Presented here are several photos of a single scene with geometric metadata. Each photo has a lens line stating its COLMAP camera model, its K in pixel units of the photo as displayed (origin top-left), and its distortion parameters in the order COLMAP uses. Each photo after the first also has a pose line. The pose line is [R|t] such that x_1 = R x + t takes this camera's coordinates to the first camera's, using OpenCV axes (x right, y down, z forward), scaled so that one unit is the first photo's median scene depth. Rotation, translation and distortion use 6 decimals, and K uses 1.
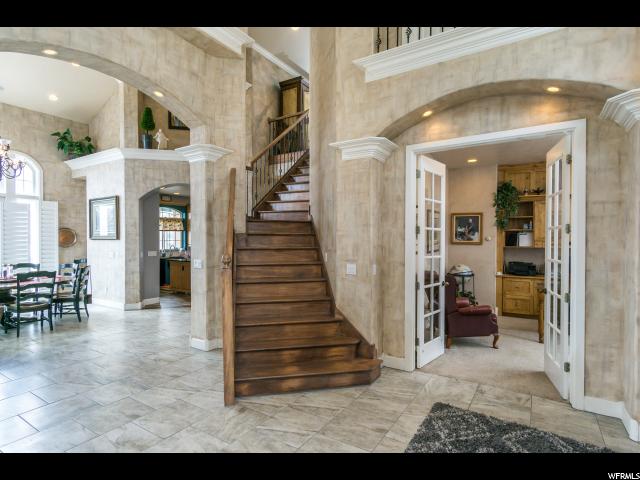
lens RADIAL K [[338.9, 0, 316.7], [0, 338.9, 240.3], [0, 0, 1]] dist [0.001258, 0.001041]
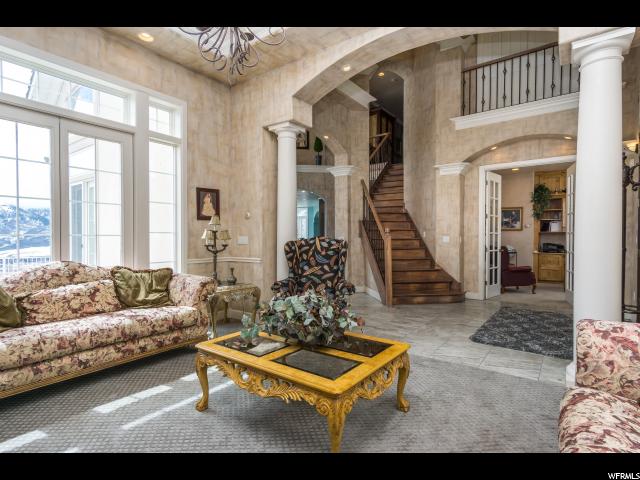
lens RADIAL K [[338.9, 0, 316.7], [0, 338.9, 240.3], [0, 0, 1]] dist [0.001258, 0.001041]
pose [[0.997362, -0.001501, -0.072571, -0.398500], [0.001631, 0.999997, 0.001722, 0.081374], [0.072568, -0.001836, 0.997362, -0.702284]]
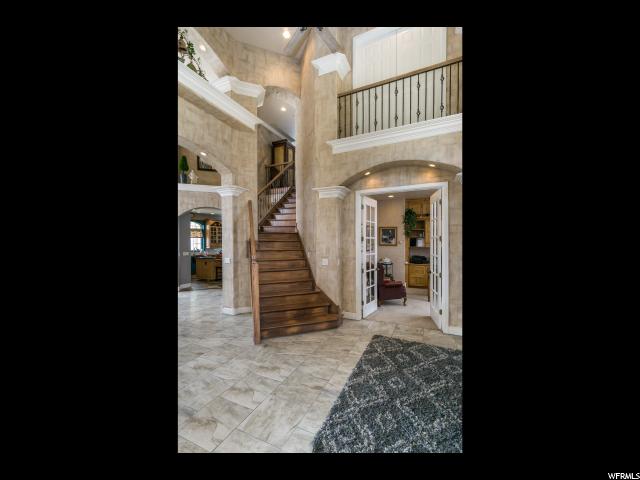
lens RADIAL K [[229.8, 0, 320.0], [0, 229.8, 240.0], [0, 0, 1]] dist [0.000161, 0.000041]
pose [[0.991020, -0.006120, 0.133573, -0.073589], [0.007121, 0.999950, -0.007017, -0.017257], [-0.133524, 0.007905, 0.991014, -0.138359]]
